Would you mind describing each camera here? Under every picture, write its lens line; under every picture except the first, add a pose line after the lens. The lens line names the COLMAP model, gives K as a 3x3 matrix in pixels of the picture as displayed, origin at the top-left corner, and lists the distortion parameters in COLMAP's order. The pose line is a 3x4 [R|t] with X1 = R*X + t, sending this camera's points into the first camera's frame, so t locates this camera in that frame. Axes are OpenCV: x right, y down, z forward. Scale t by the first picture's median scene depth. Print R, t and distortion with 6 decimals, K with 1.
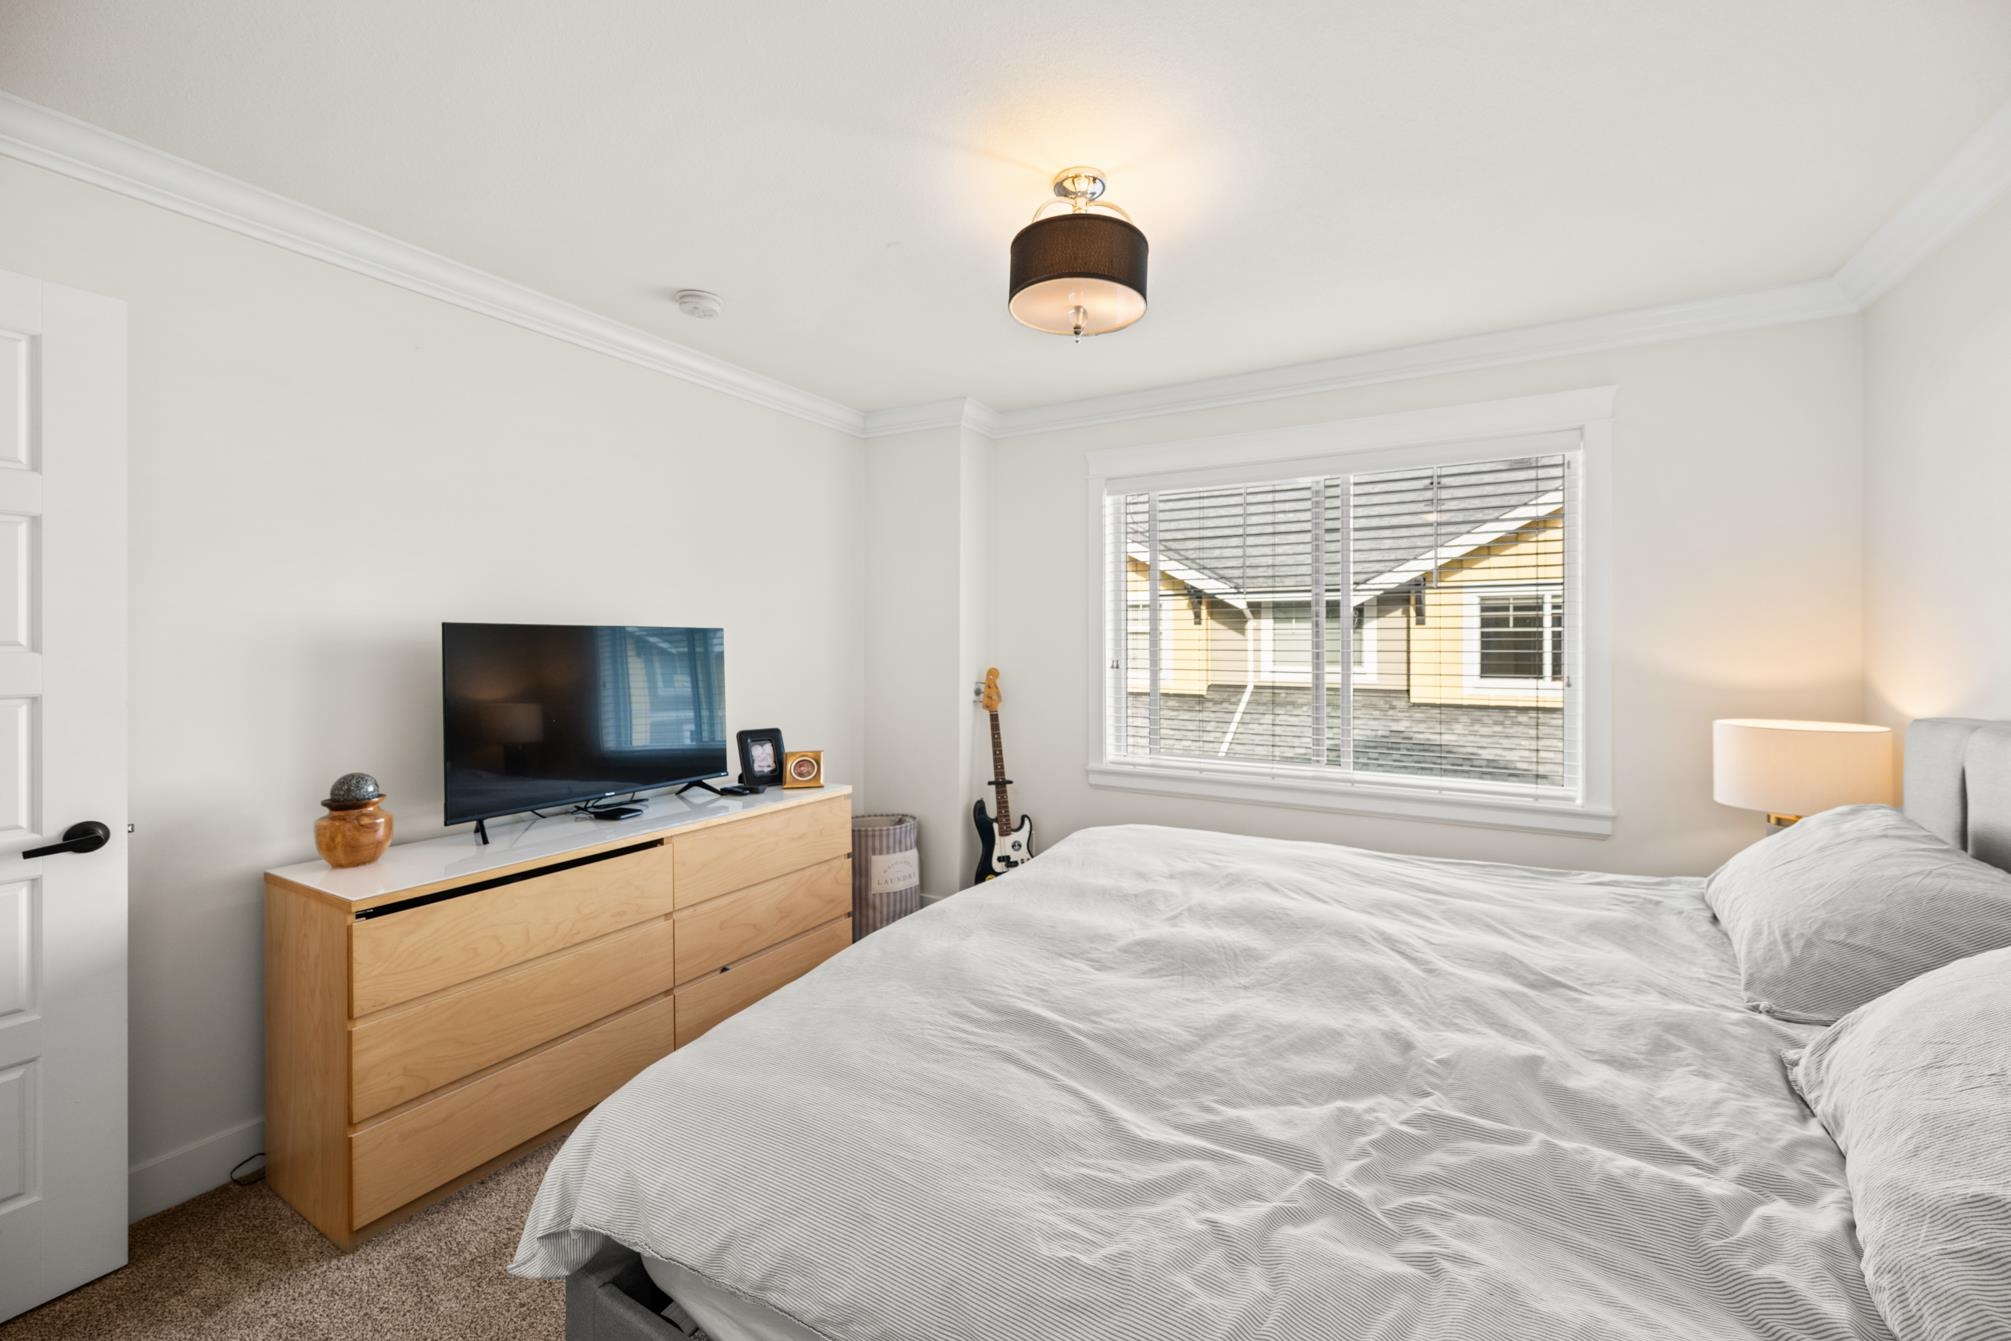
lens RADIAL K [[800.2, 0, 987.3], [0, 800.2, 634.2], [0, 0, 1]] dist [0.001080, 0.000936]
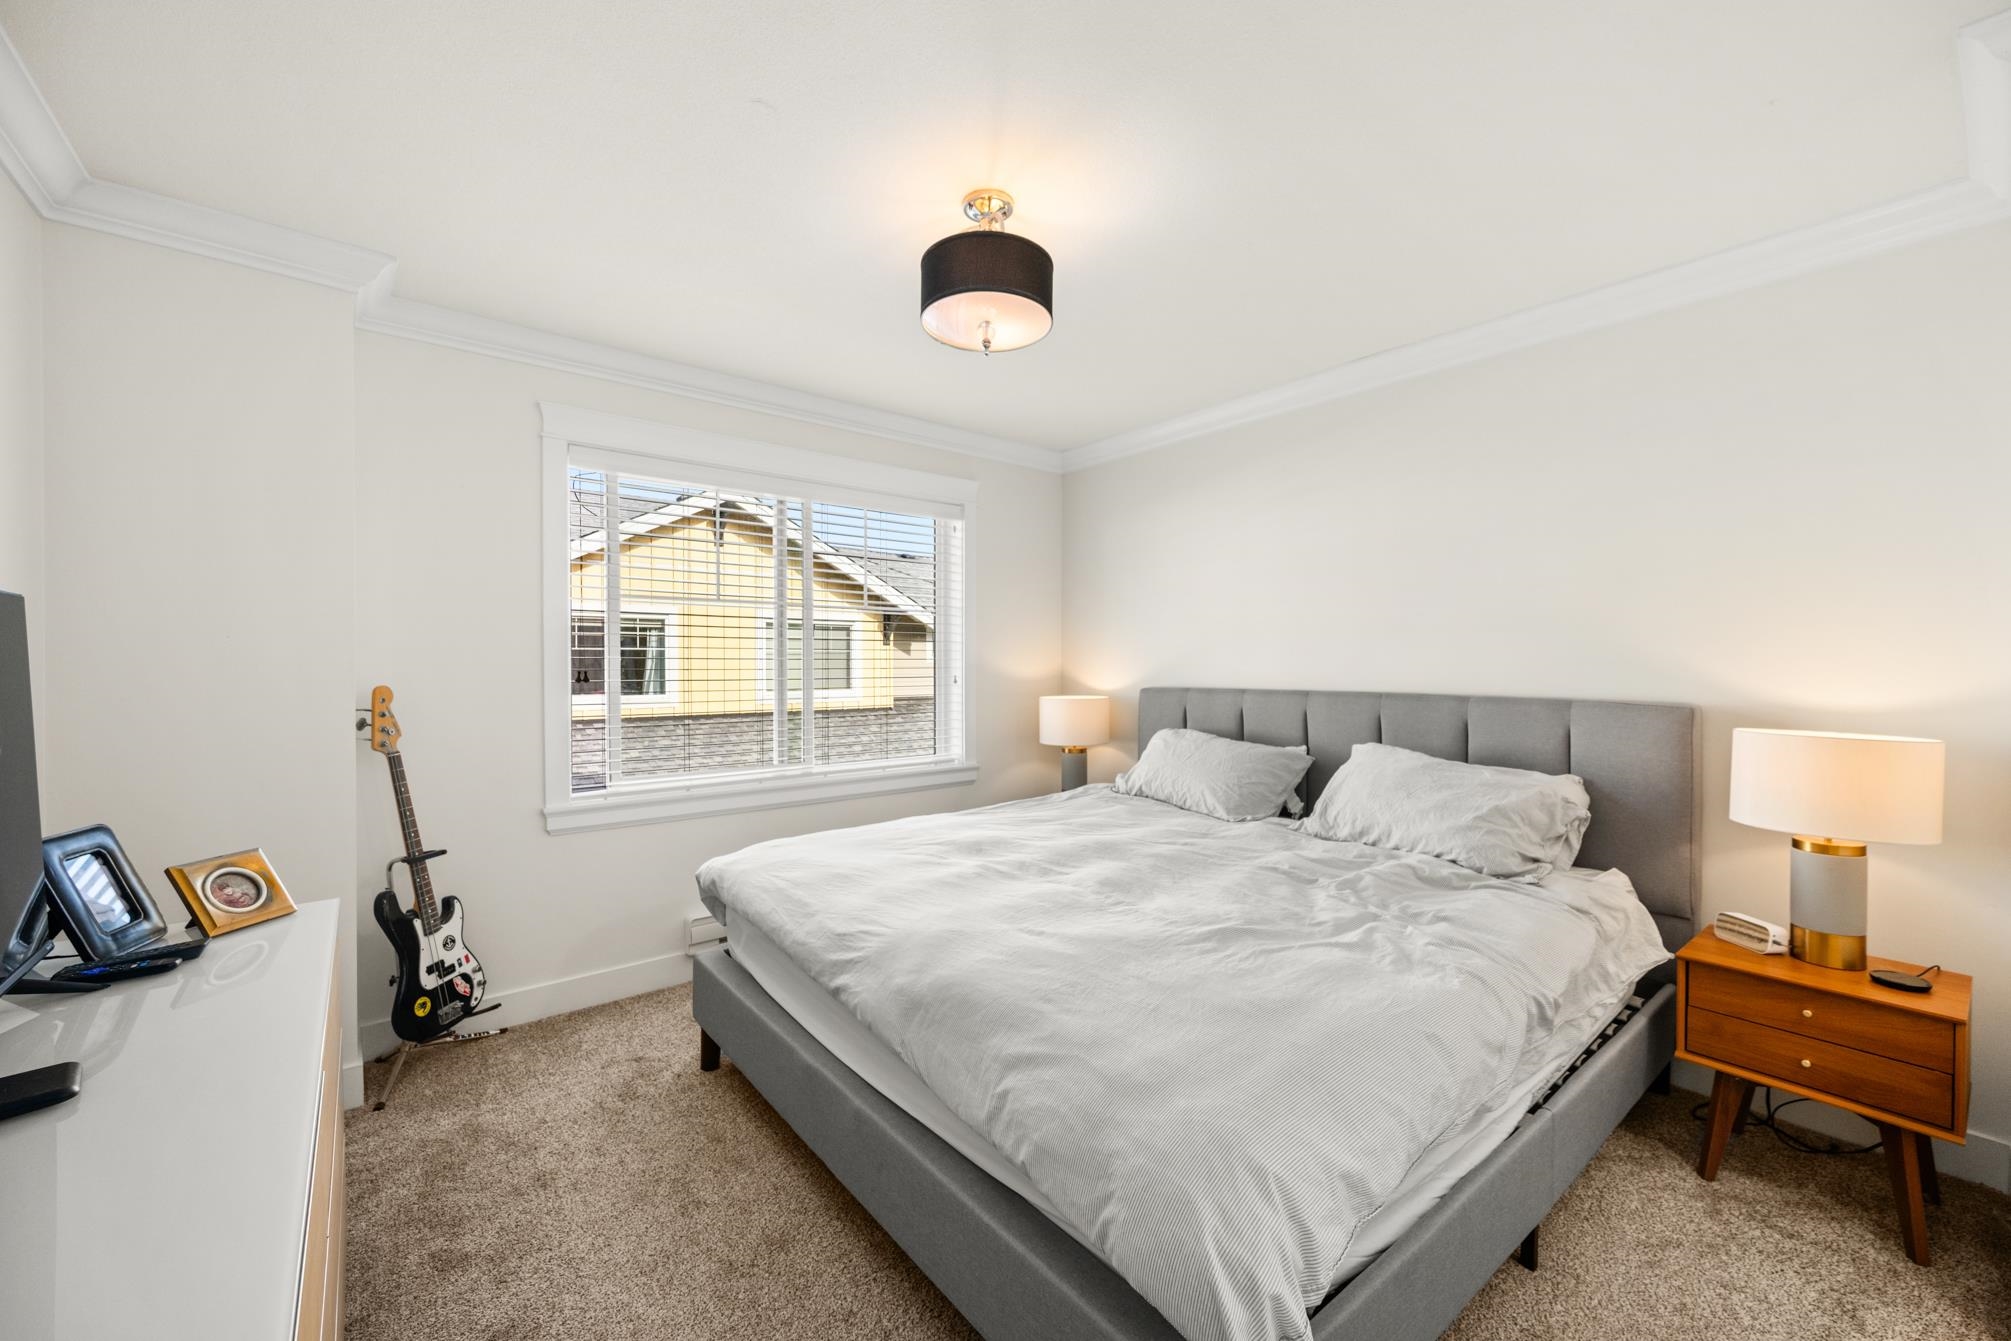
lens RADIAL K [[800.2, 0, 1002.5], [0, 800.2, 672.3], [0, 0, 1]] dist [0.001080, 0.000936]
pose [[0.339338, -0.010577, 0.940605, -0.449620], [-0.007256, 0.999878, 0.013862, 0.019442], [-0.940637, -0.011529, 0.339220, 0.323931]]
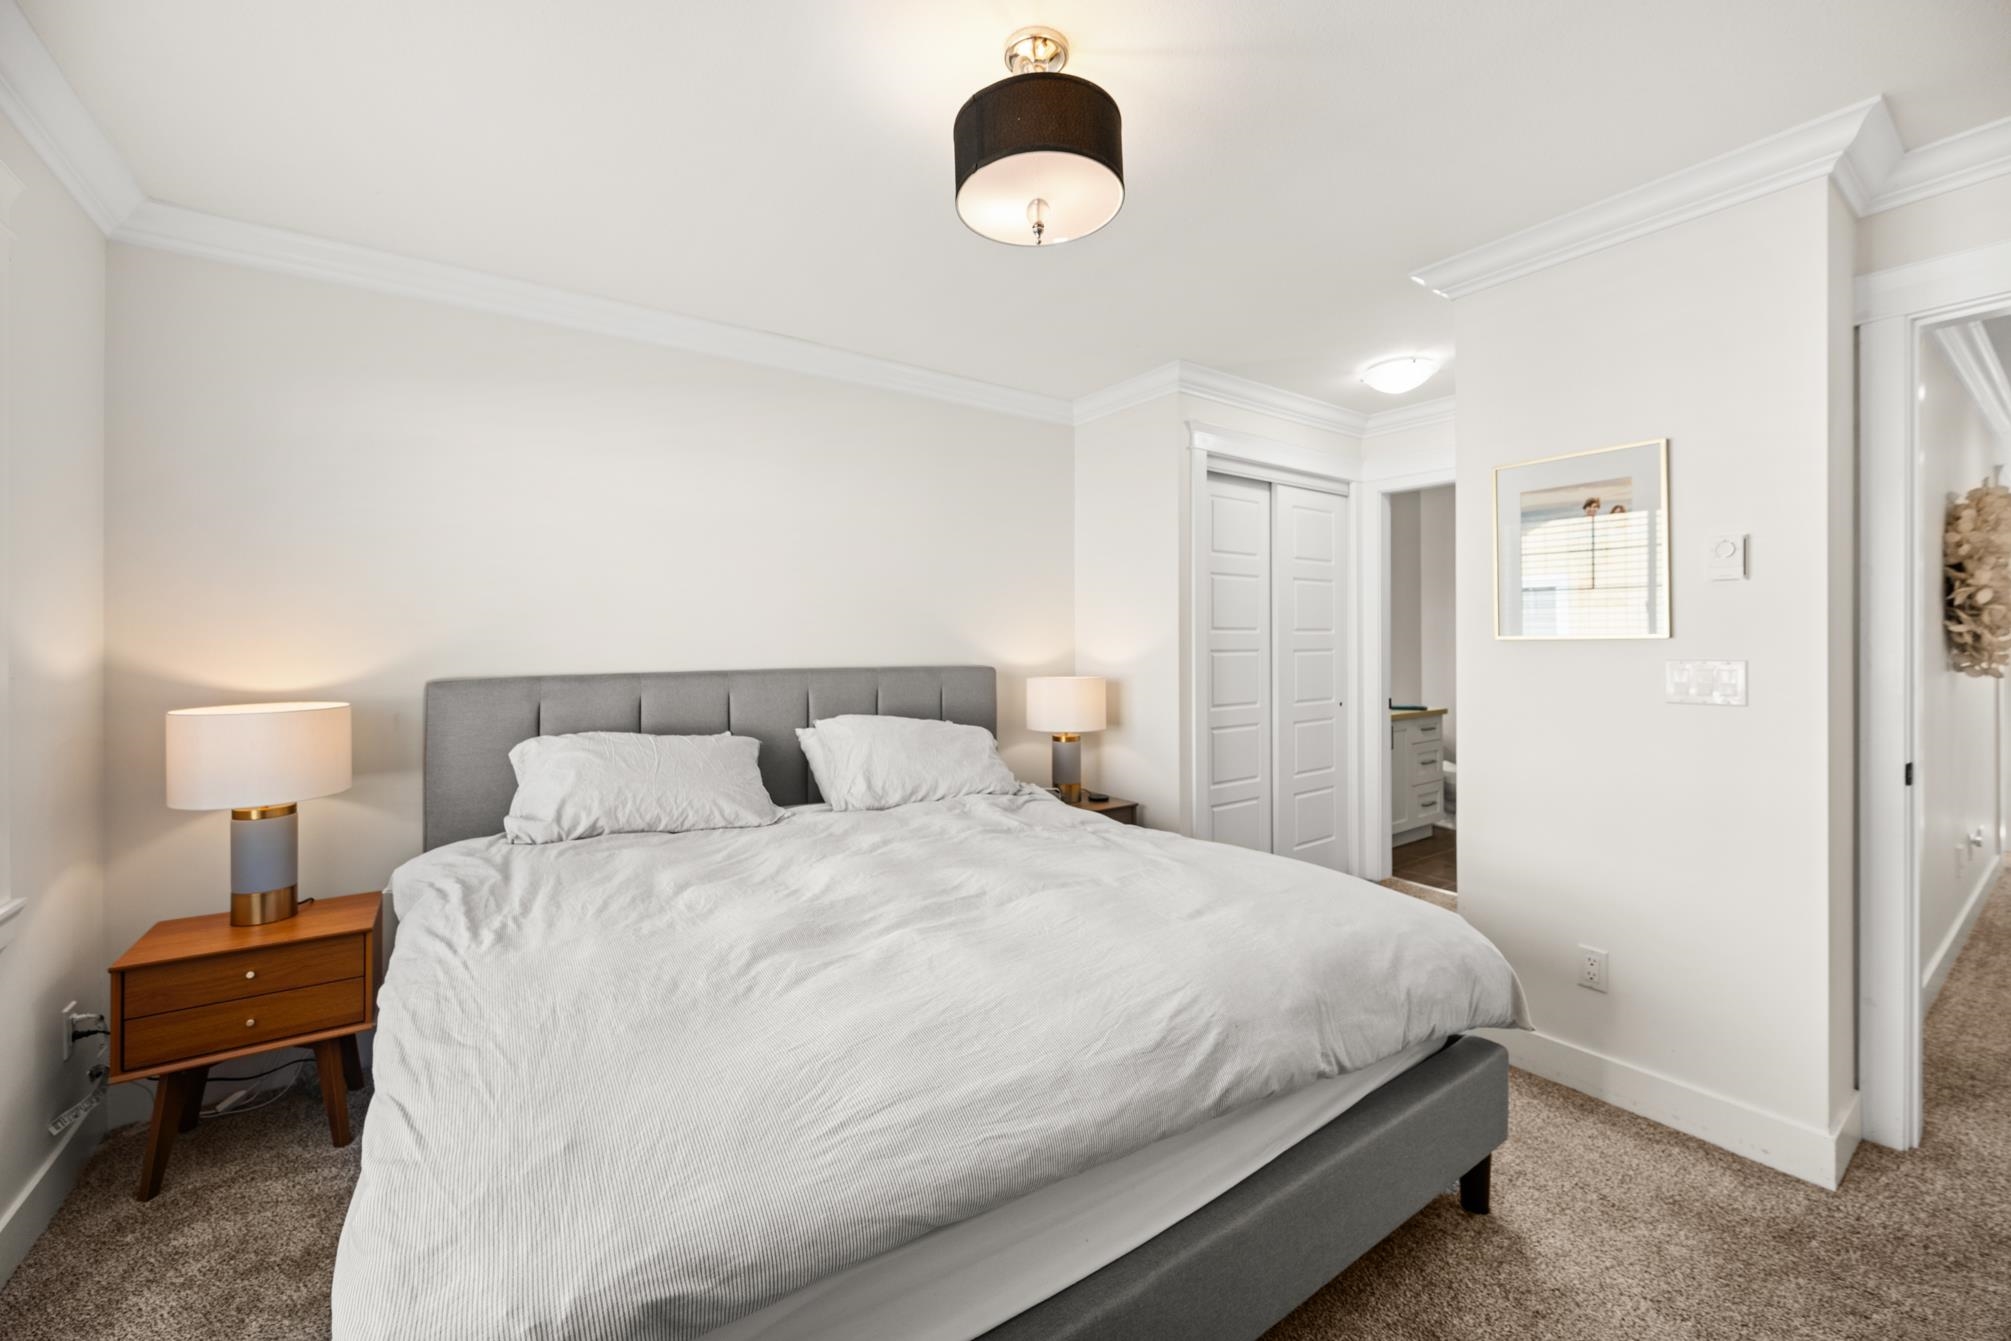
lens RADIAL K [[800.2, 0, 1001.6], [0, 800.2, 648.0], [0, 0, 1]] dist [0.001080, 0.000936]
pose [[-0.916033, -0.002736, 0.401094, -0.096075], [0.000534, 0.999968, 0.008042, 0.019697], [-0.401103, 0.007581, -0.916001, 0.914626]]
